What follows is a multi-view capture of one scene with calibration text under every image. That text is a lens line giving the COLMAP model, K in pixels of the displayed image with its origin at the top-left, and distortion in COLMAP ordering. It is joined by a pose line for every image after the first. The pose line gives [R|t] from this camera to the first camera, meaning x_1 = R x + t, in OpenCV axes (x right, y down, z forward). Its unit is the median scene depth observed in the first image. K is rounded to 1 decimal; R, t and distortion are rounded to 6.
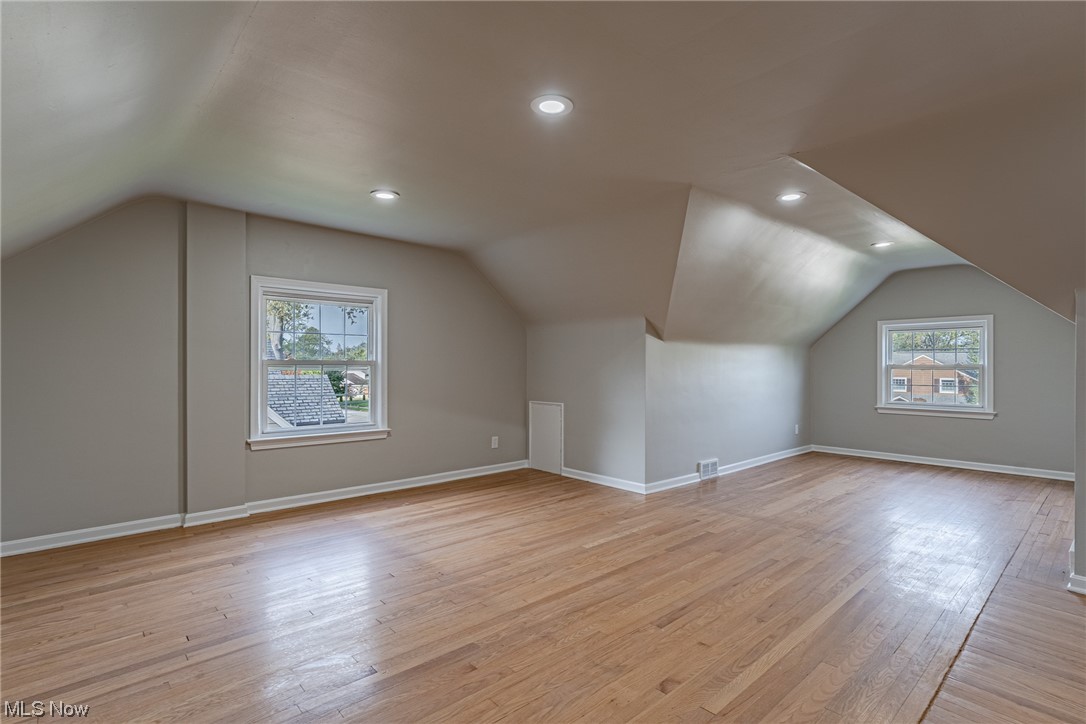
lens RADIAL K [[521.8, 0, 543.0], [0, 521.8, 362.0], [0, 0, 1]] dist [-0.002416, -0.000830]
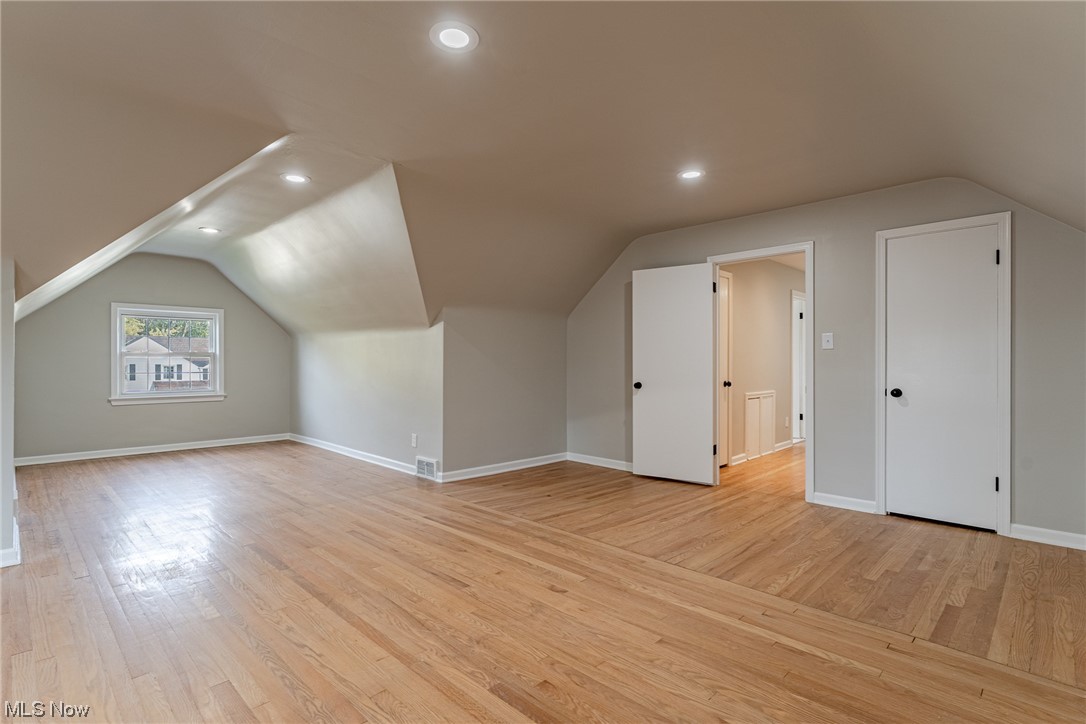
lens RADIAL K [[532.0, 0, 543.0], [0, 532.0, 362.0], [0, 0, 1]] dist [0.000599, 0.000059]
pose [[-0.063165, -0.000746, 0.998003, -0.731803], [-0.010412, 0.999946, 0.000089, 0.036802], [-0.997949, -0.010386, -0.063169, 0.762779]]
